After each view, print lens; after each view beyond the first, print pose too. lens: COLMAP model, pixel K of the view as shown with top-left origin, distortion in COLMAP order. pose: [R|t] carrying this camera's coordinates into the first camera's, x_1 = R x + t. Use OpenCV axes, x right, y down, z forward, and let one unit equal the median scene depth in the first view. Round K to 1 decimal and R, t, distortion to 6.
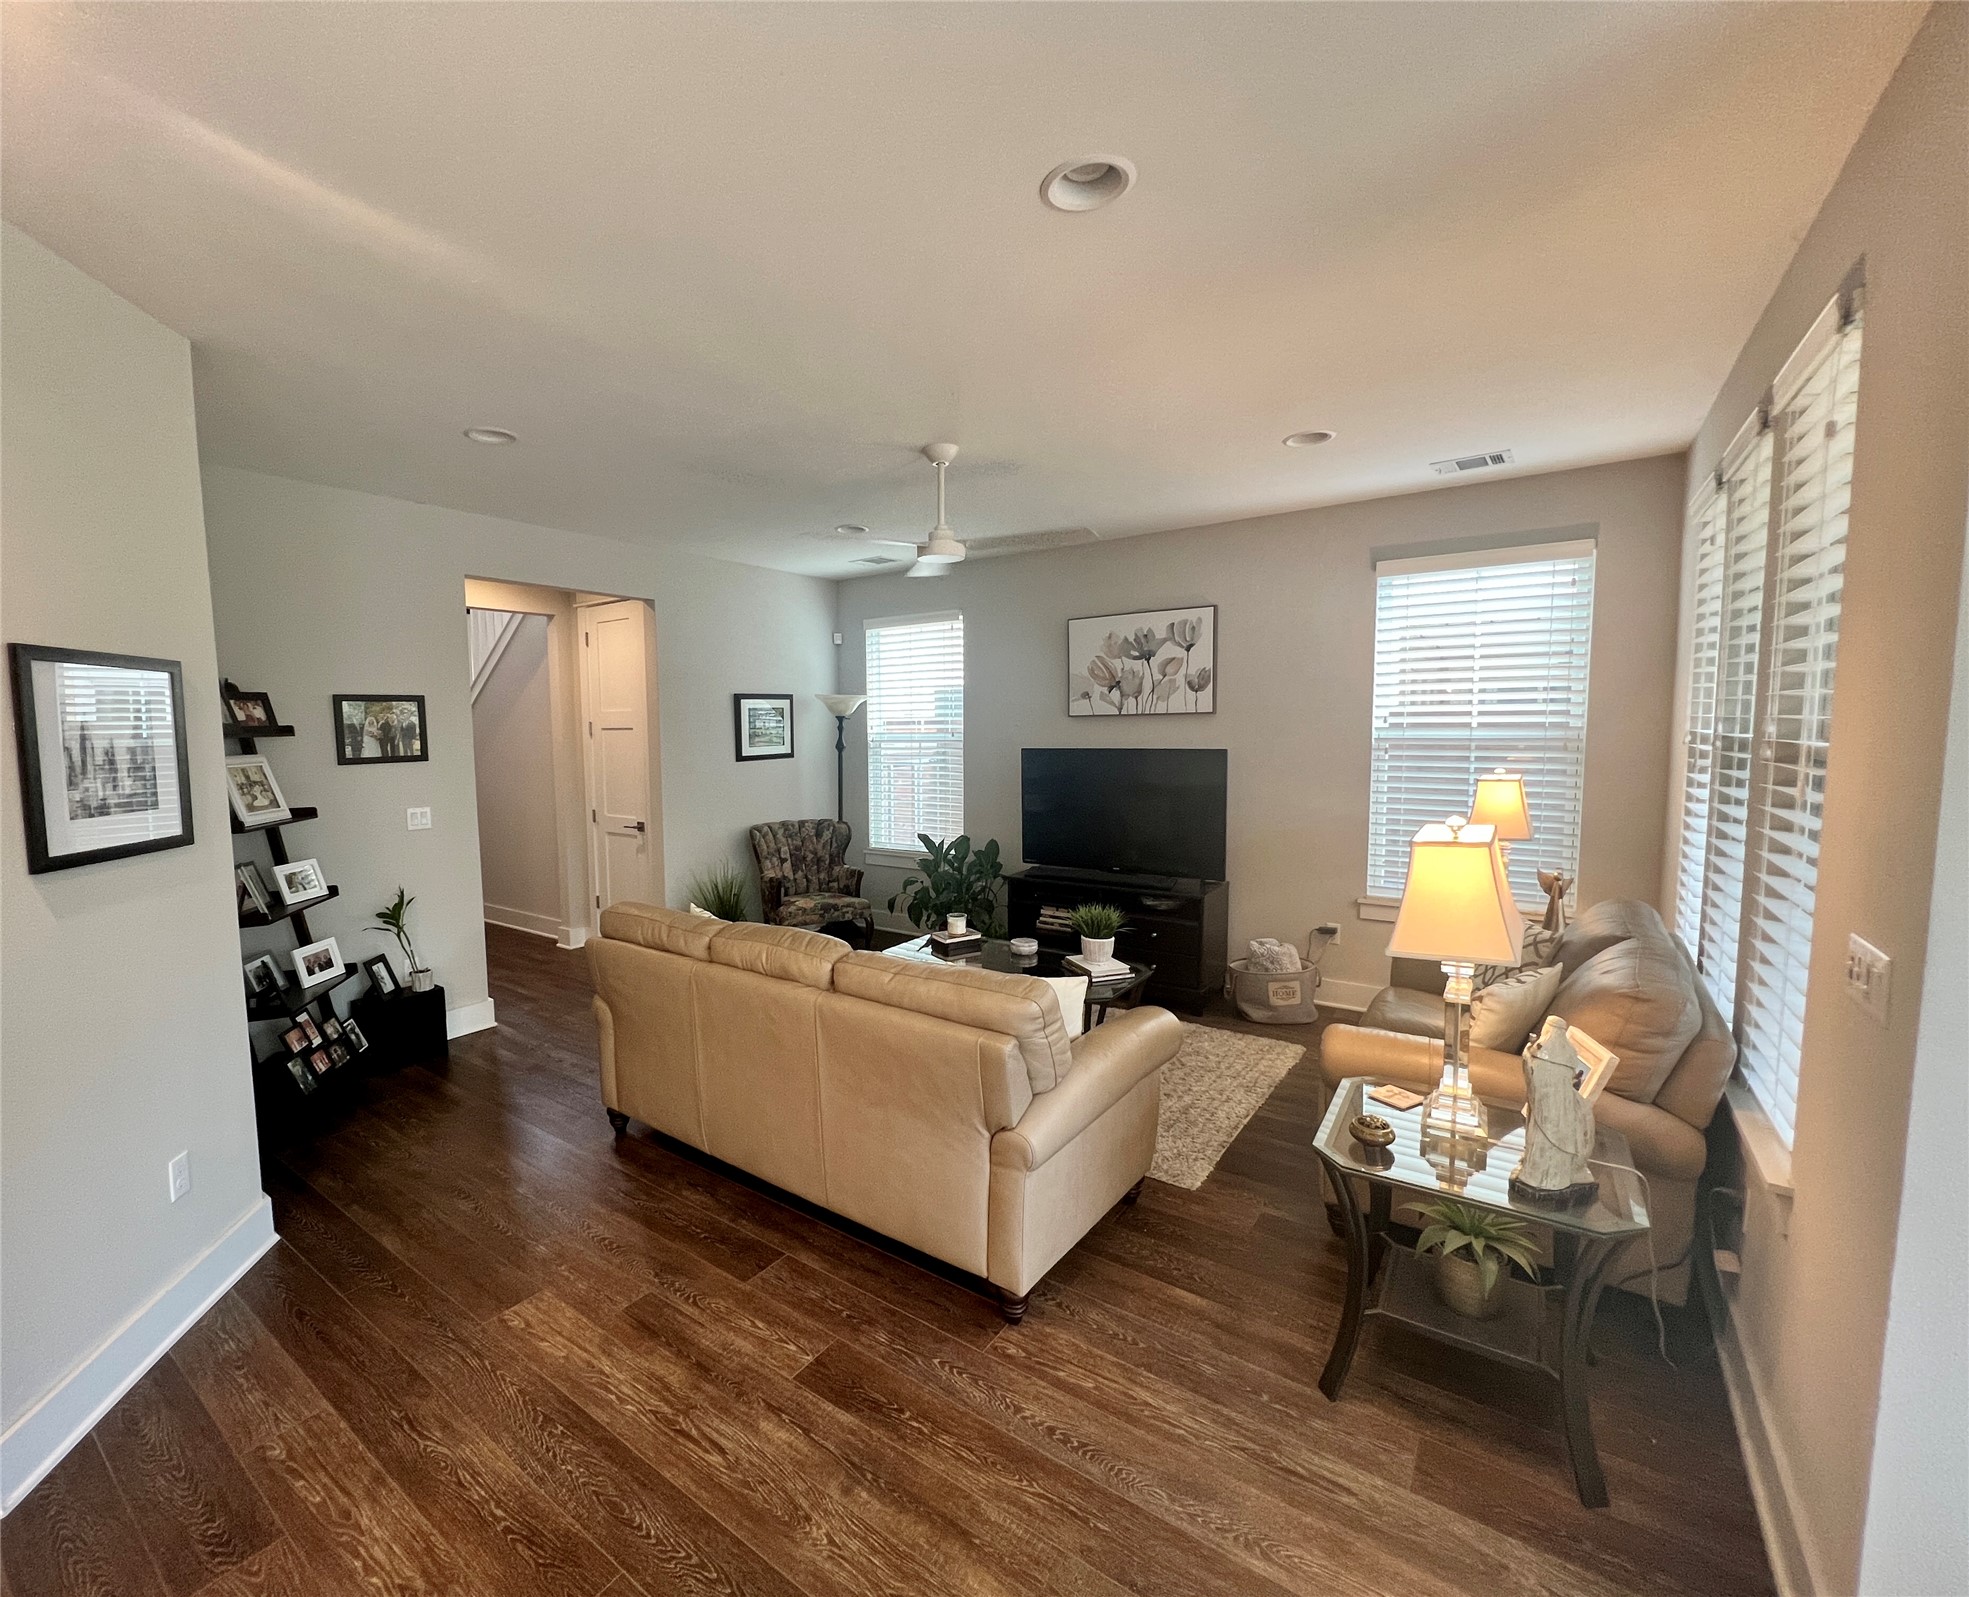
lens RADIAL K [[855.5, 0, 897.5], [0, 855.5, 801.7], [0, 0, 1]] dist [-0.002279, -0.000301]
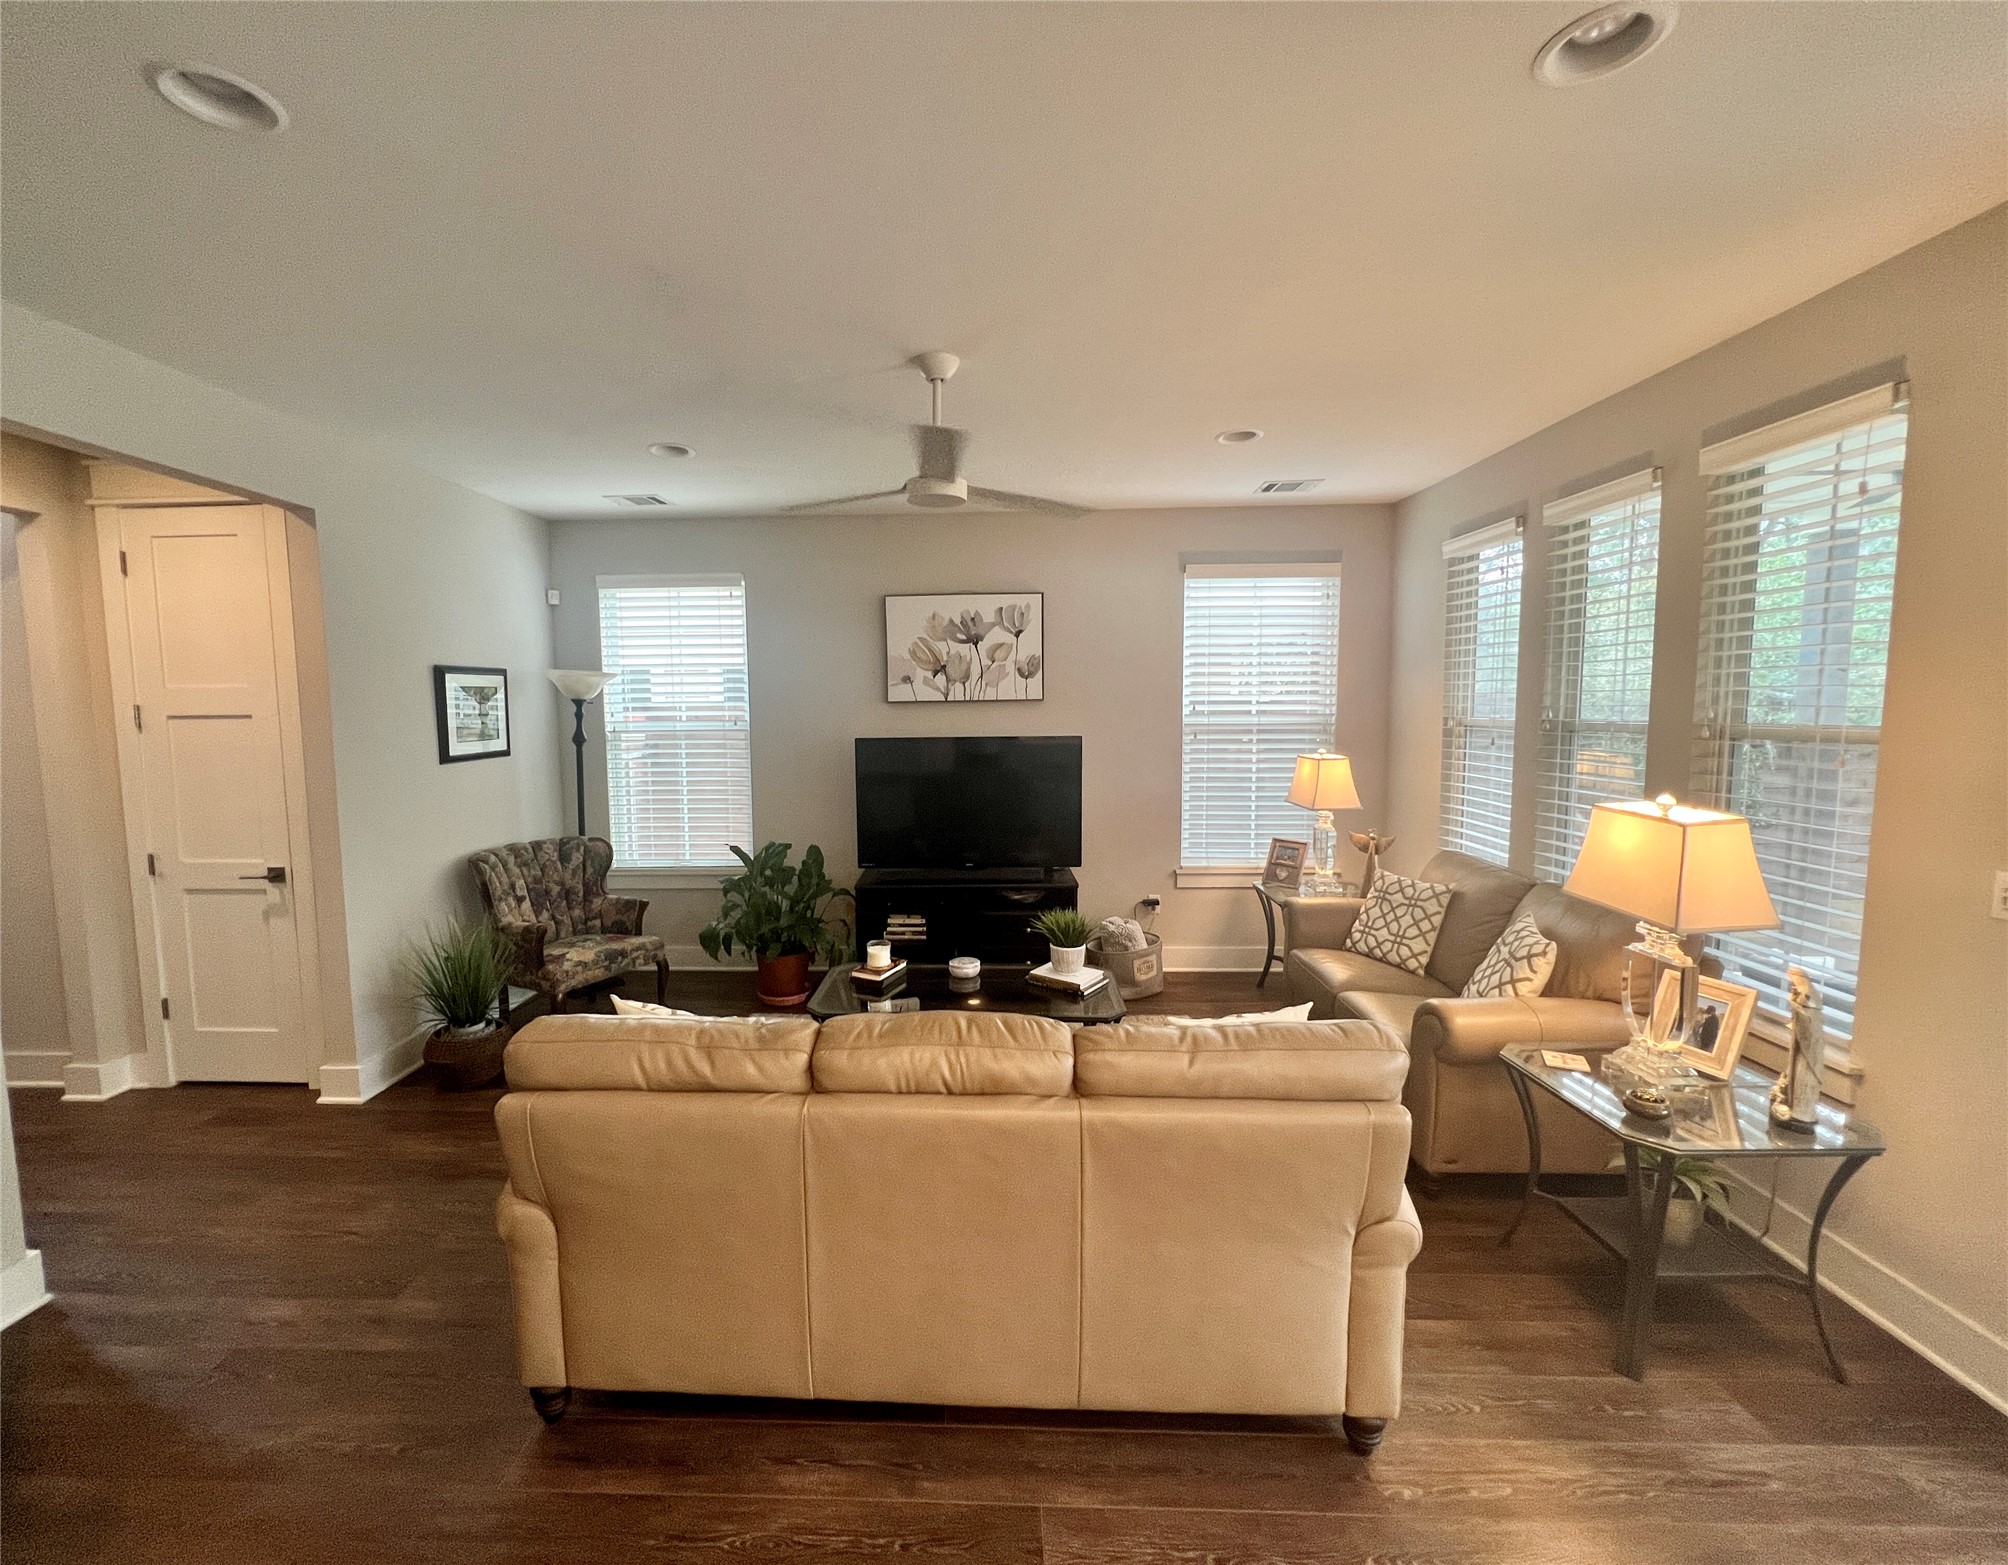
lens RADIAL K [[833.5, 0, 963.1], [0, 833.5, 781.5], [0, 0, 1]] dist [0.000046, -0.000247]
pose [[0.818973, -0.046208, 0.571968, -0.256667], [0.049496, 0.998726, 0.009815, -0.021398], [-0.571693, 0.020272, 0.820217, 0.240293]]
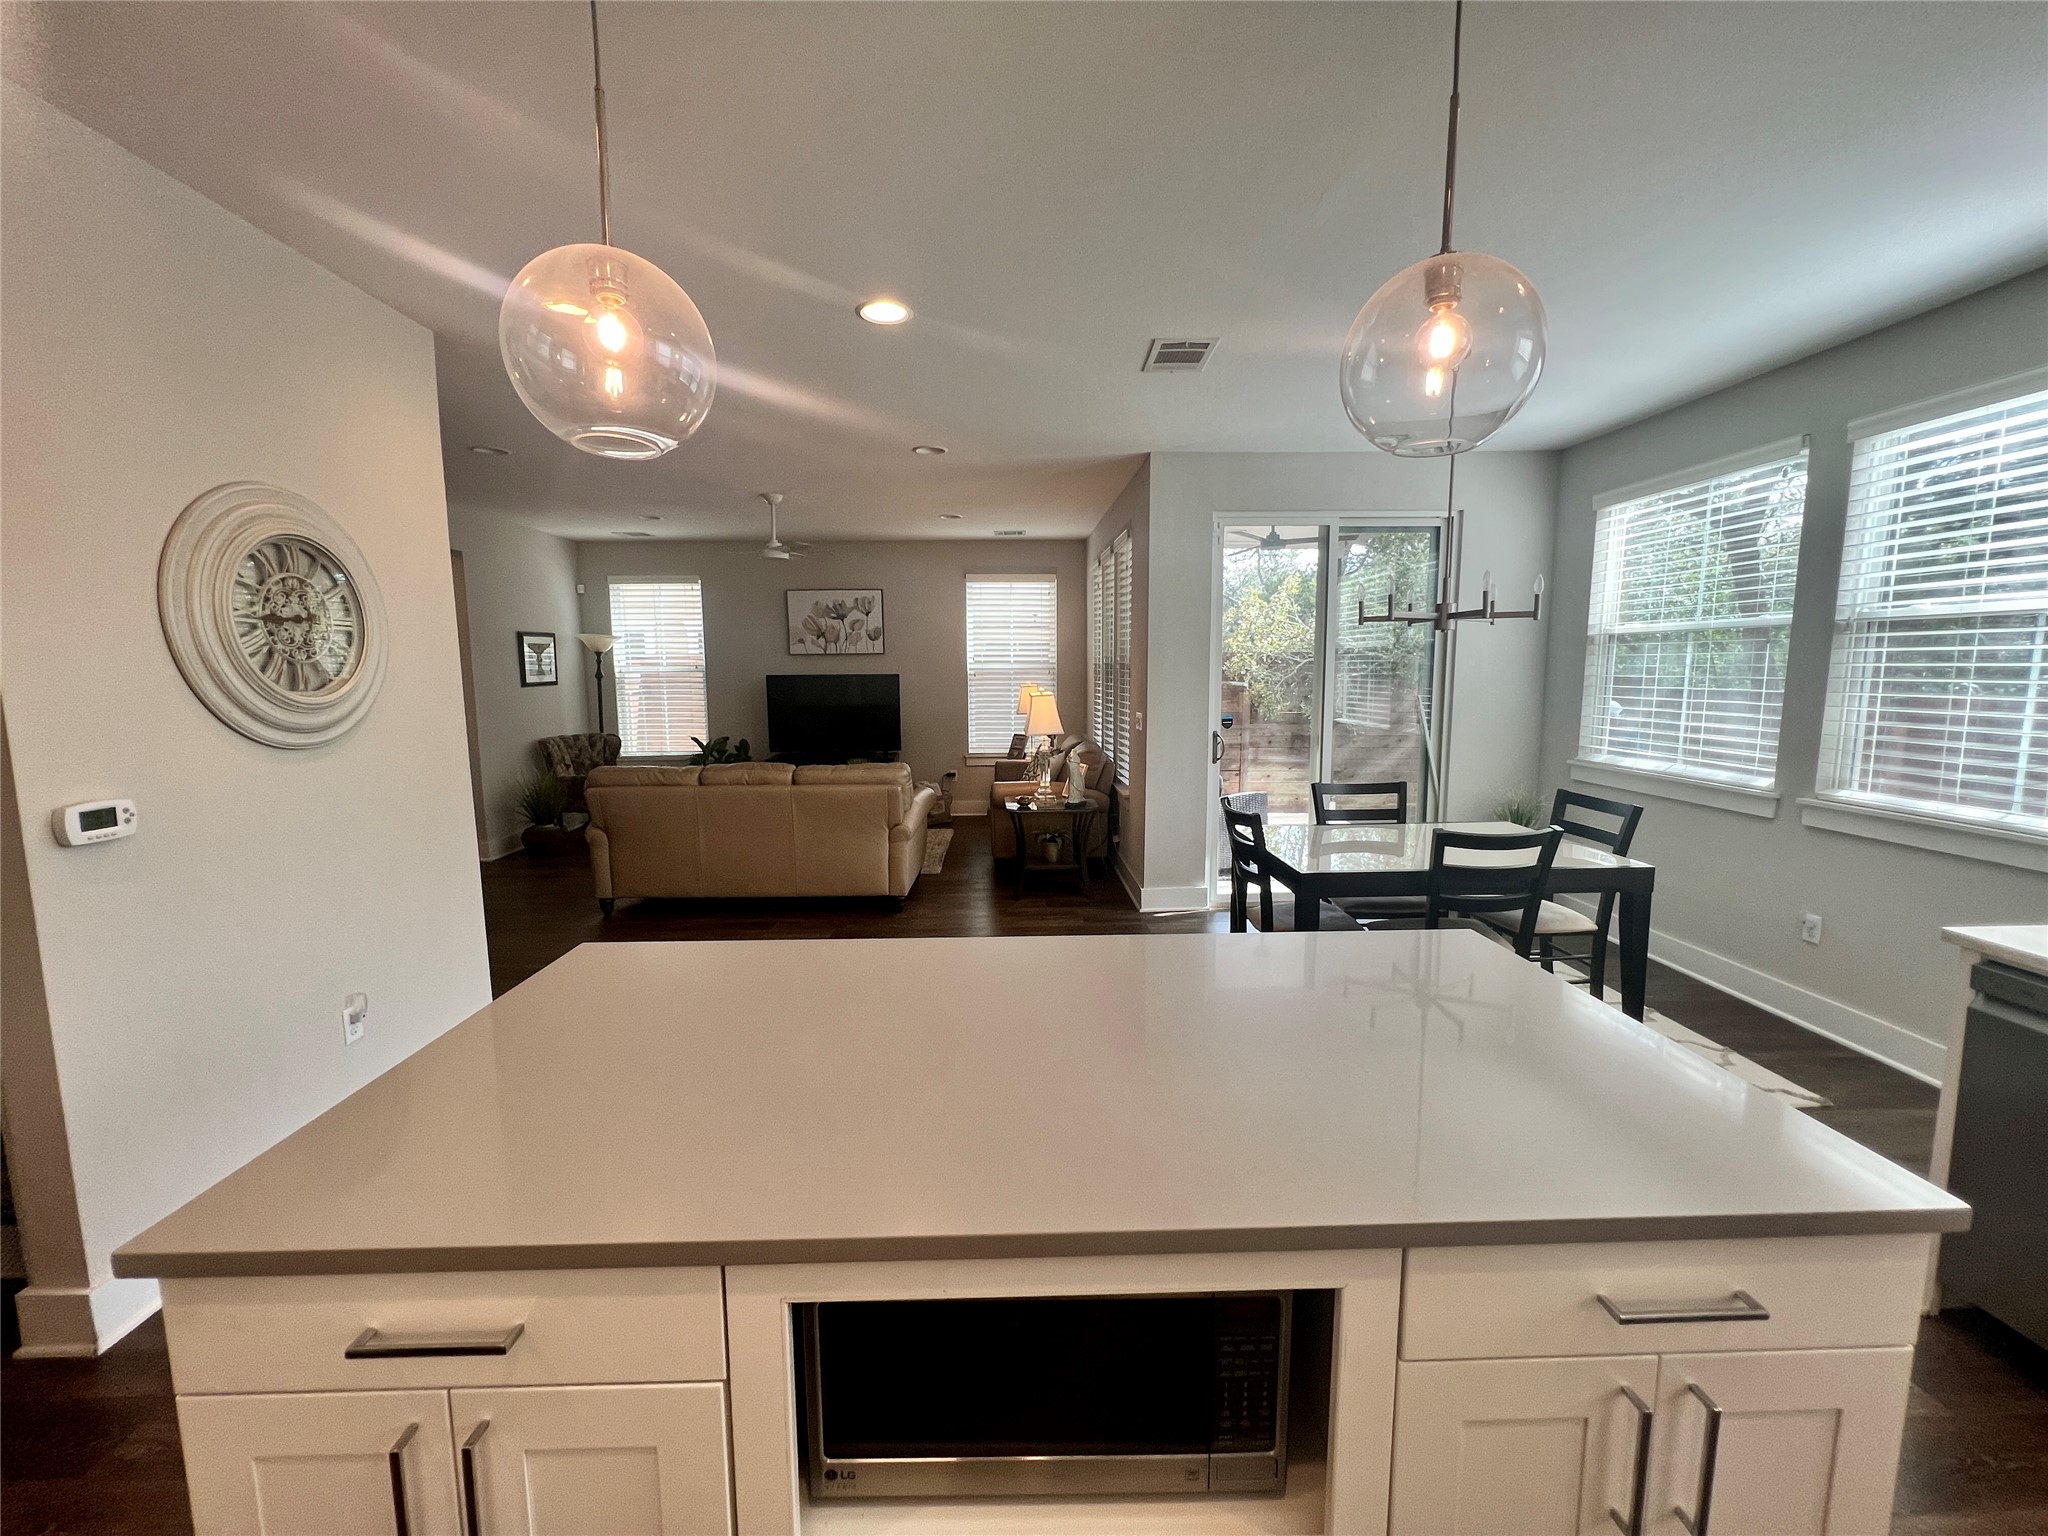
lens RADIAL K [[820.8, 0, 1024.0], [0, 820.8, 768.0], [0, 0, 1]] dist [-0.000127, 0.000090]
pose [[0.777418, -0.068688, 0.625222, -0.418052], [0.052080, 0.997636, 0.044845, 0.059509], [-0.626824, -0.002301, 0.779157, -0.409139]]
